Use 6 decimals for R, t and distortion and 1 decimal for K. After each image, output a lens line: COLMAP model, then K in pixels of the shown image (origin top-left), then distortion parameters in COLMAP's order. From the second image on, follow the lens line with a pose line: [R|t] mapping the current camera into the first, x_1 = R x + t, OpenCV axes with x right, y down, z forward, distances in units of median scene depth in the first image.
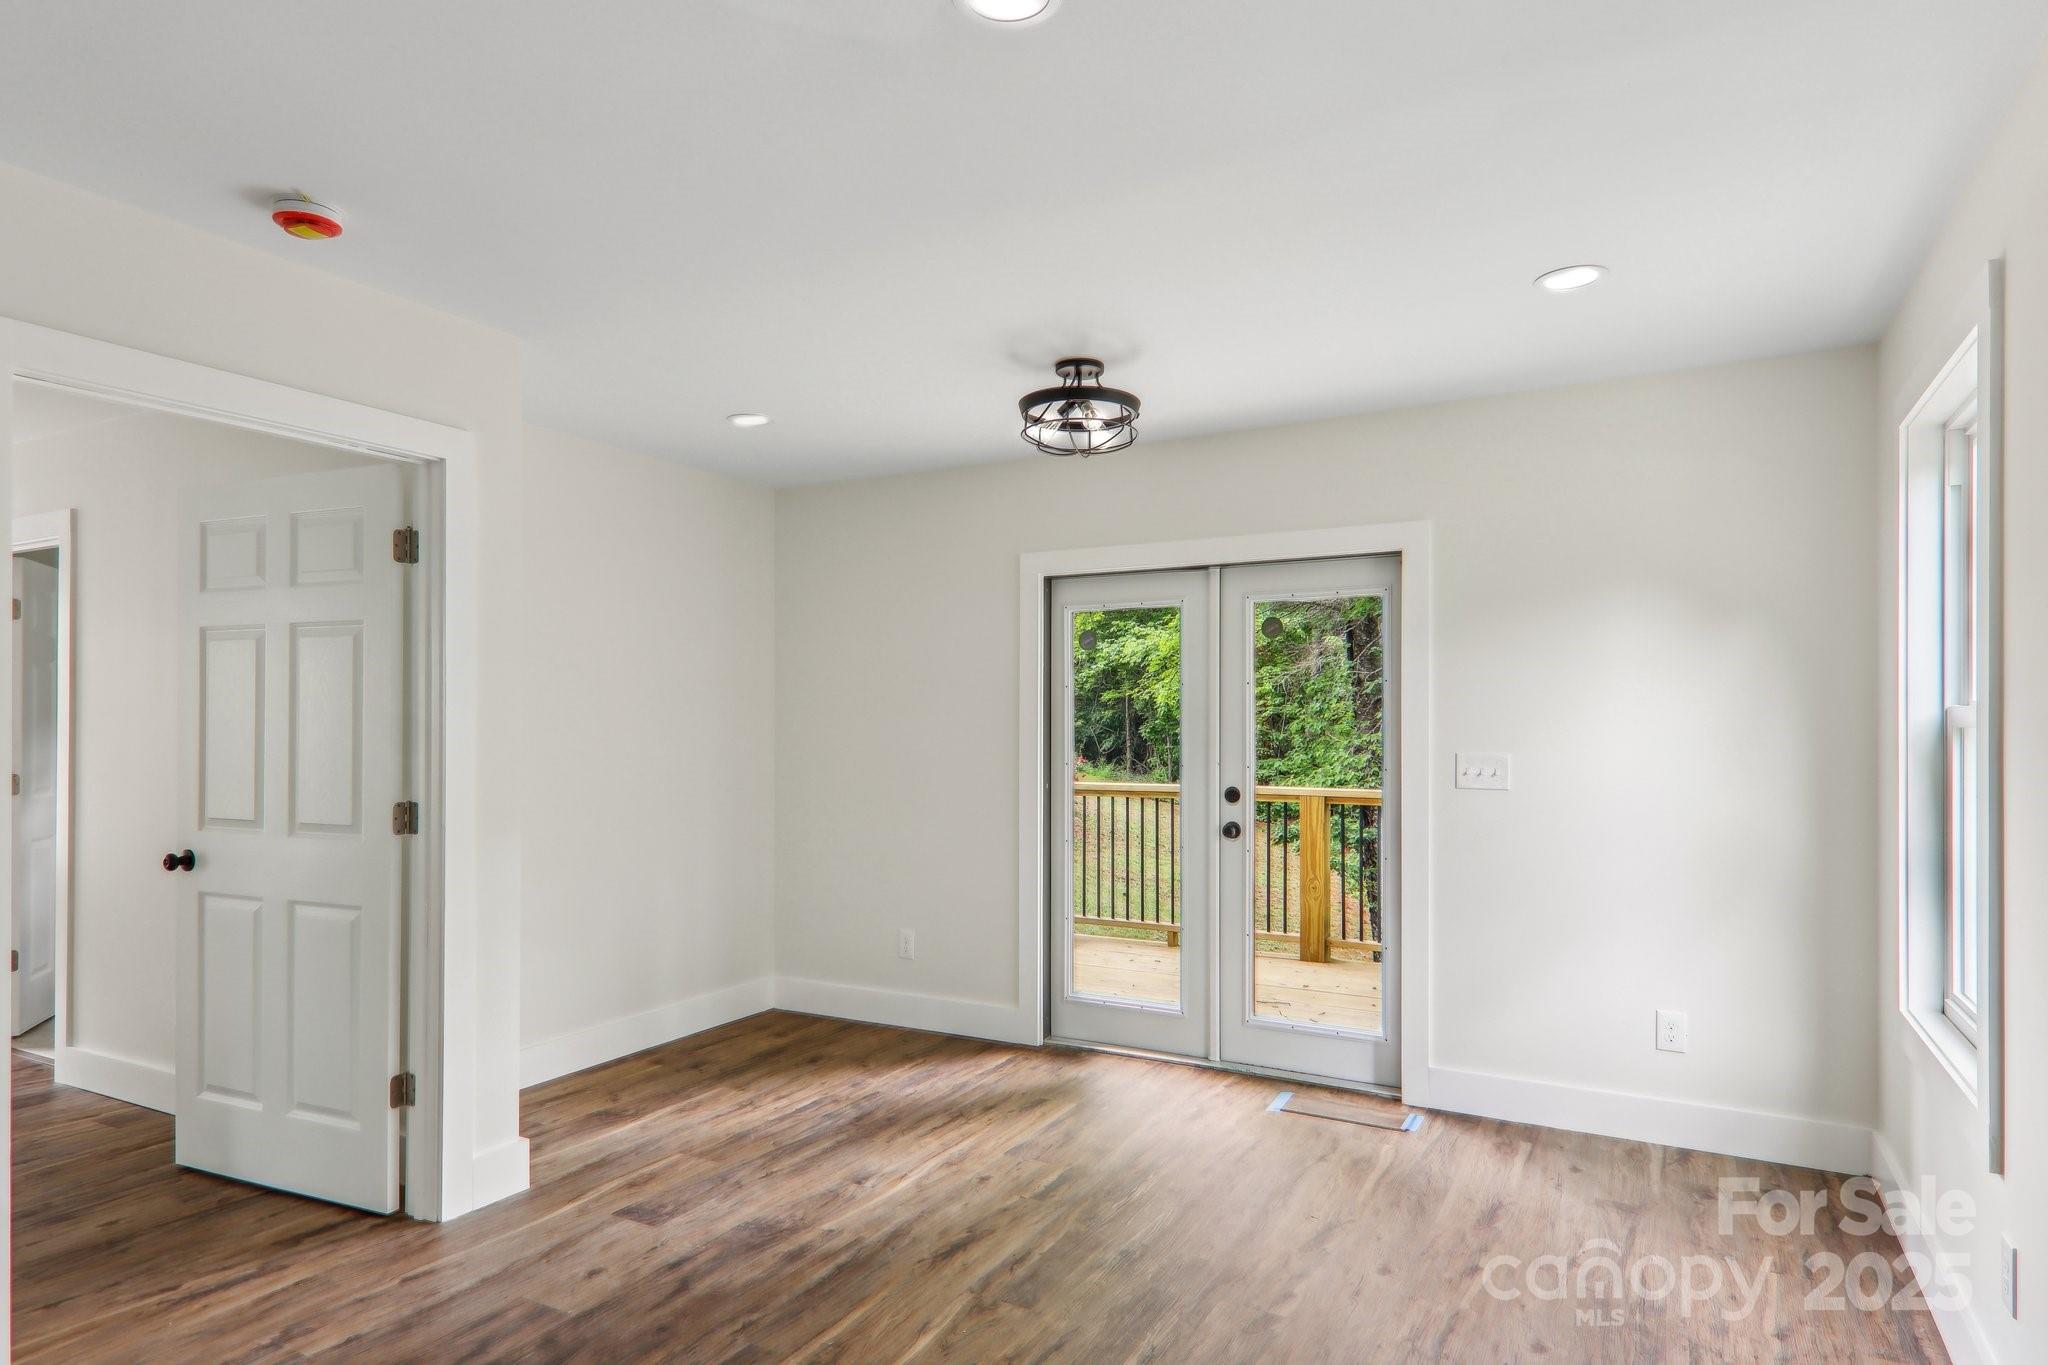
lens RADIAL K [[1153.5, 0, 1031.7], [0, 1153.5, 722.6], [0, 0, 1]] dist [0.021874, -0.003229]
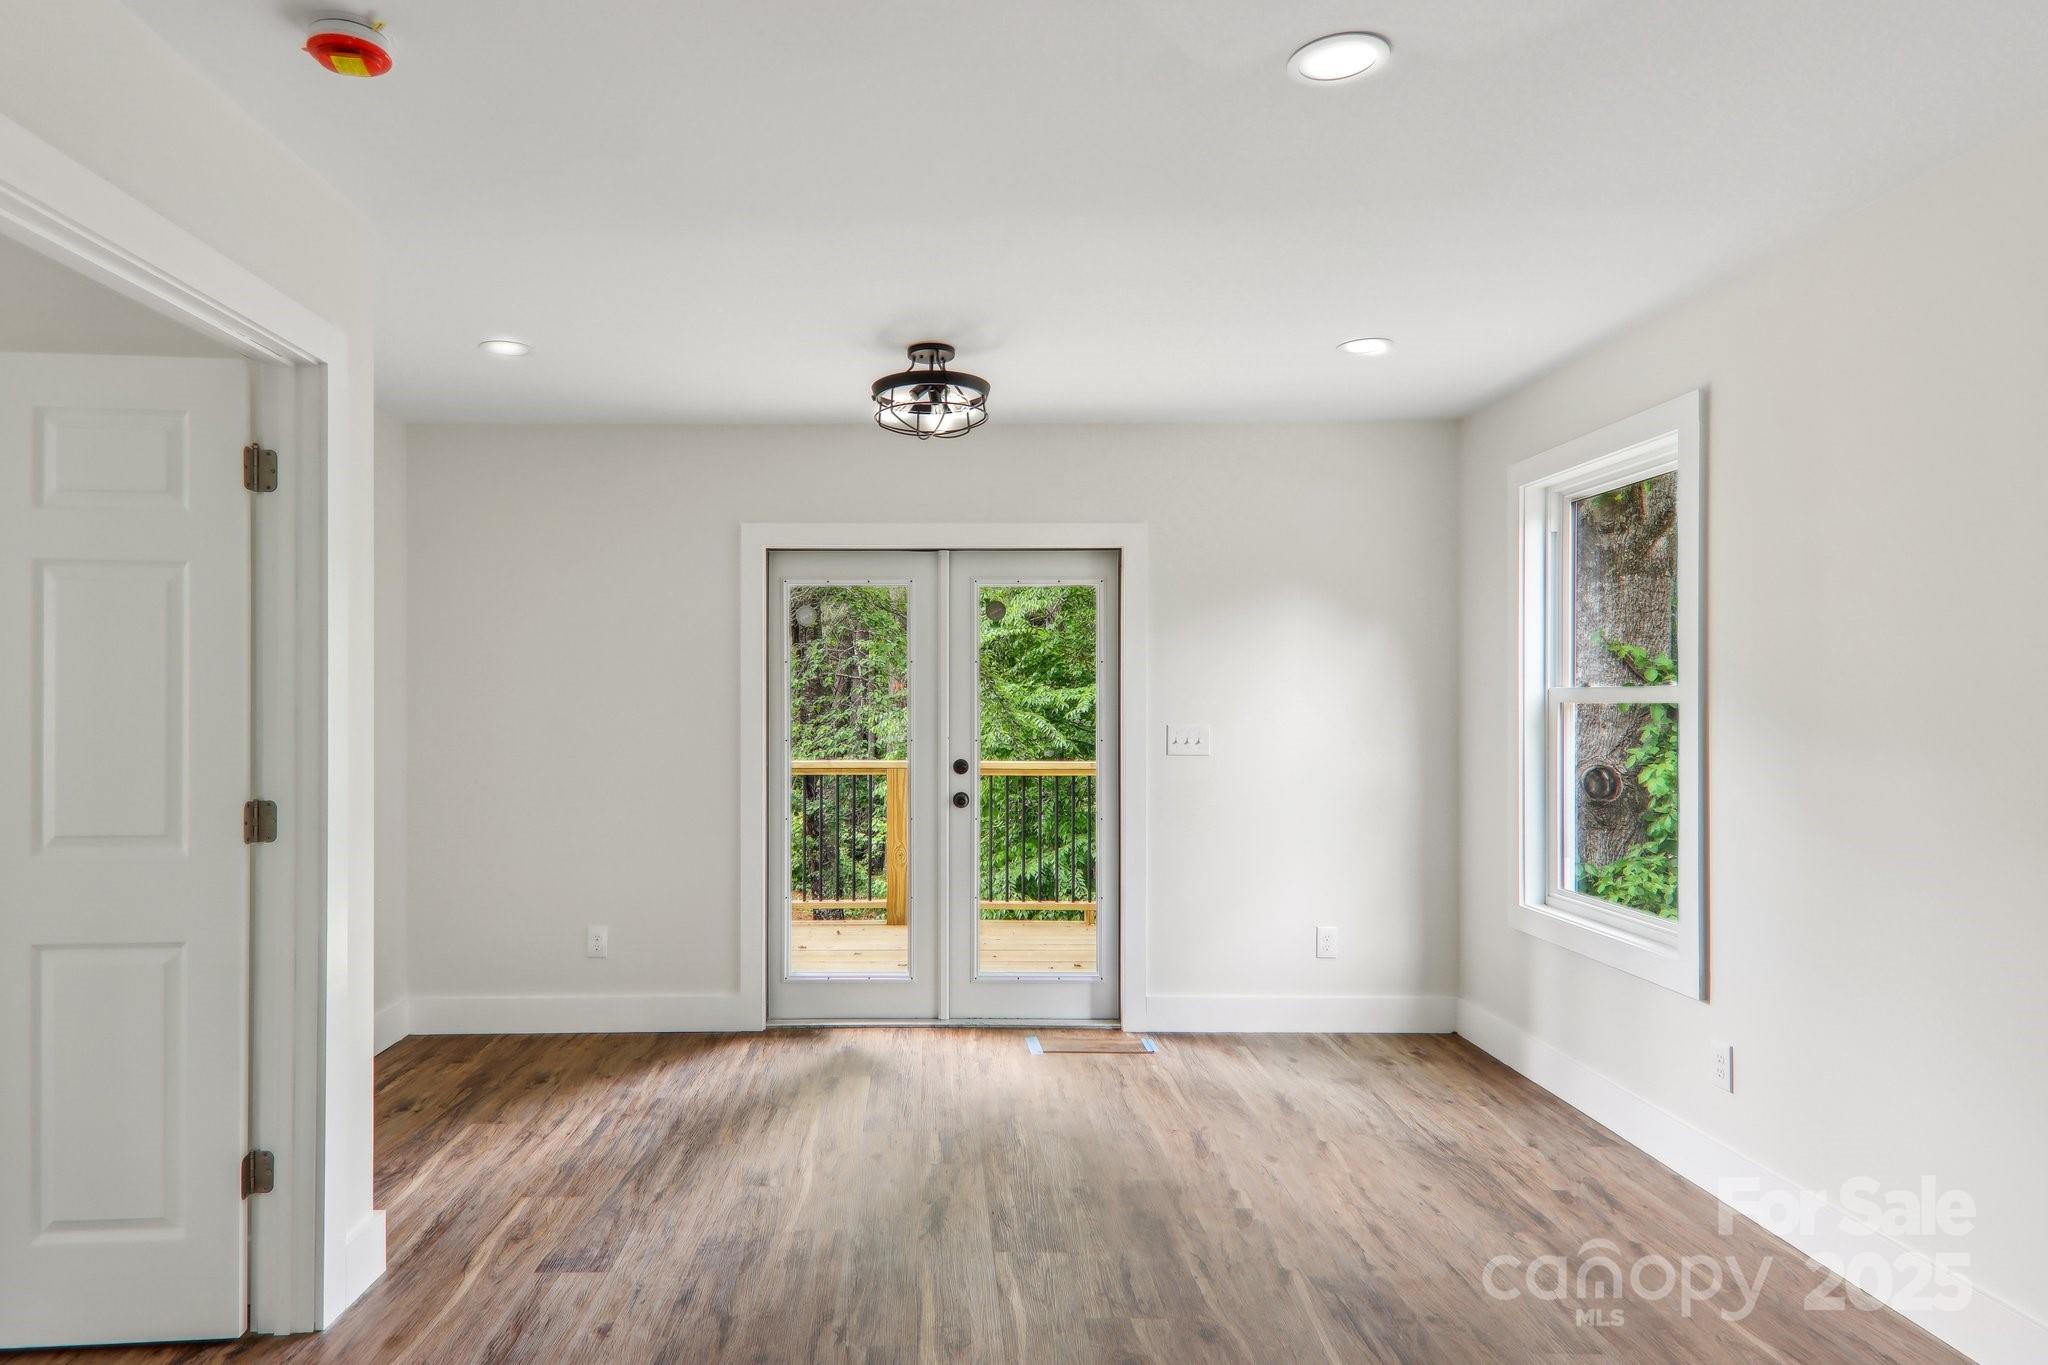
lens RADIAL K [[1179.0, 0, 923.1], [0, 1179.0, 700.1], [0, 0, 1]] dist [0.023971, -0.001927]
pose [[0.876157, 0.000341, 0.482025, -0.431171], [-0.001170, 0.999998, 0.001418, 0.000183], [-0.482024, -0.001806, 0.876156, 0.077160]]
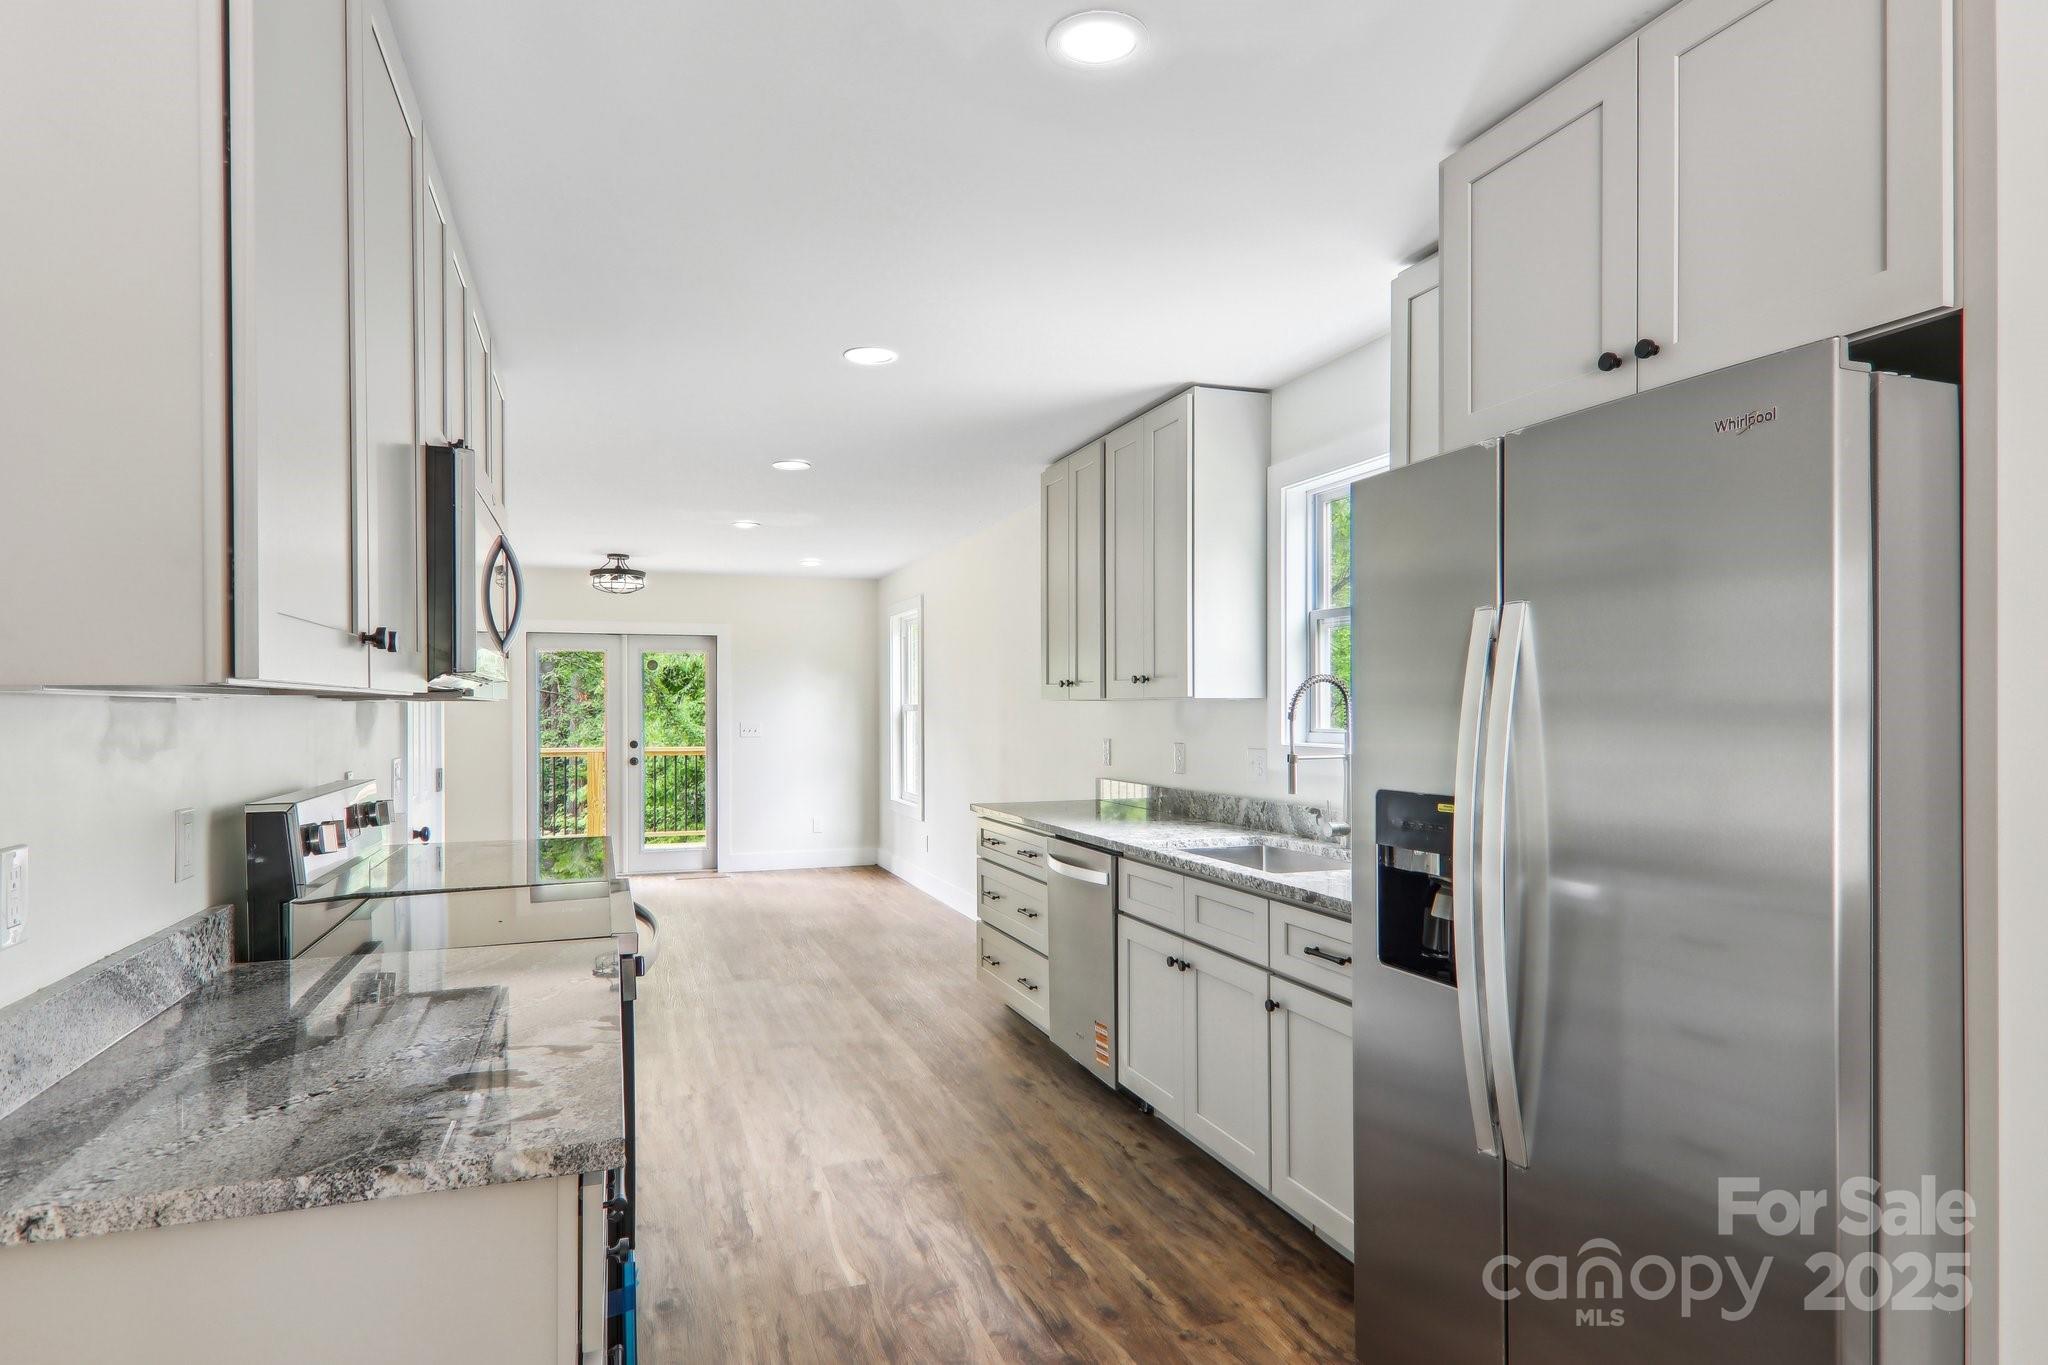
lens RADIAL K [[1166.8, 0, 1020.8], [0, 1166.8, 706.1], [0, 0, 1]] dist [0.019355, -0.004882]
pose [[0.662476, -0.000731, 0.749083, -1.080710], [0.000945, 1.000000, 0.000140, -0.007479], [-0.749082, 0.000615, 0.662477, -1.058407]]
